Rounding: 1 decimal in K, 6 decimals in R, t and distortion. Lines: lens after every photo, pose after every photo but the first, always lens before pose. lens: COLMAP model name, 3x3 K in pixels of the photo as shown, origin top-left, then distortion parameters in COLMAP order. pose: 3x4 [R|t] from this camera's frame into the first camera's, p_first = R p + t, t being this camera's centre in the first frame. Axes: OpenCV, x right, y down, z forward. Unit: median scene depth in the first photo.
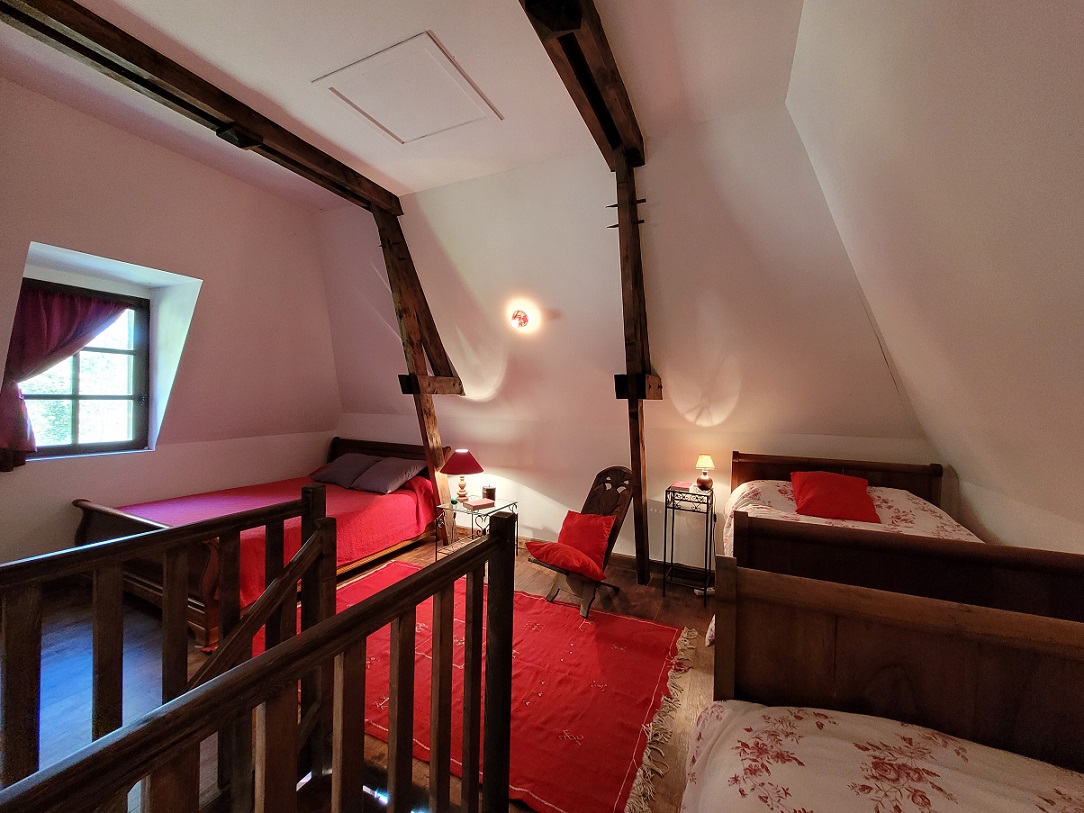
lens RADIAL K [[424.8, 0, 548.0], [0, 424.8, 403.3], [0, 0, 1]] dist [-0.001958, -0.000175]
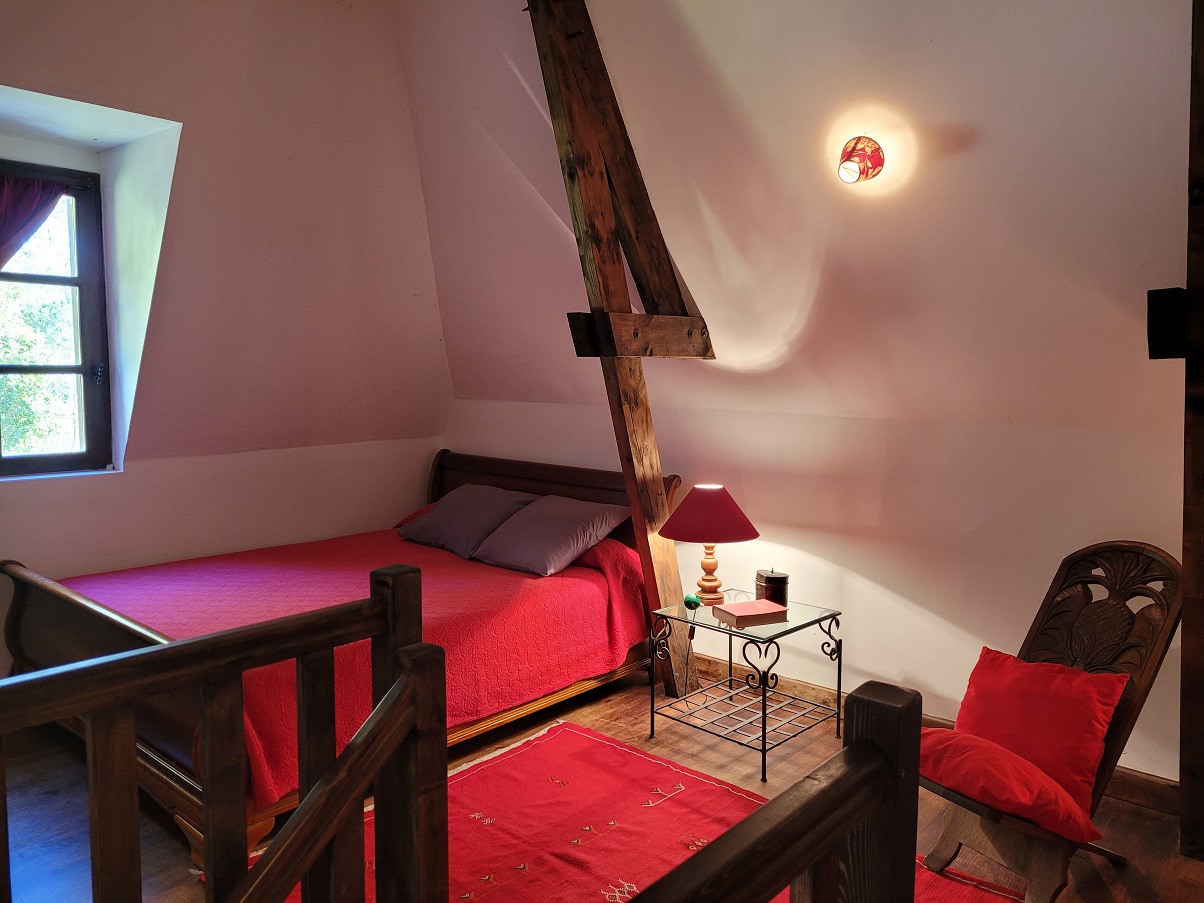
lens RADIAL K [[903.0, 0, 604.7], [0, 903.0, 452.4], [0, 0, 1]] dist [0.045763, -0.036743]
pose [[0.959113, 0.015713, -0.282588, -0.050783], [0.007031, 0.996827, 0.079289, 0.003488], [0.282937, -0.078034, 0.955959, 0.106718]]
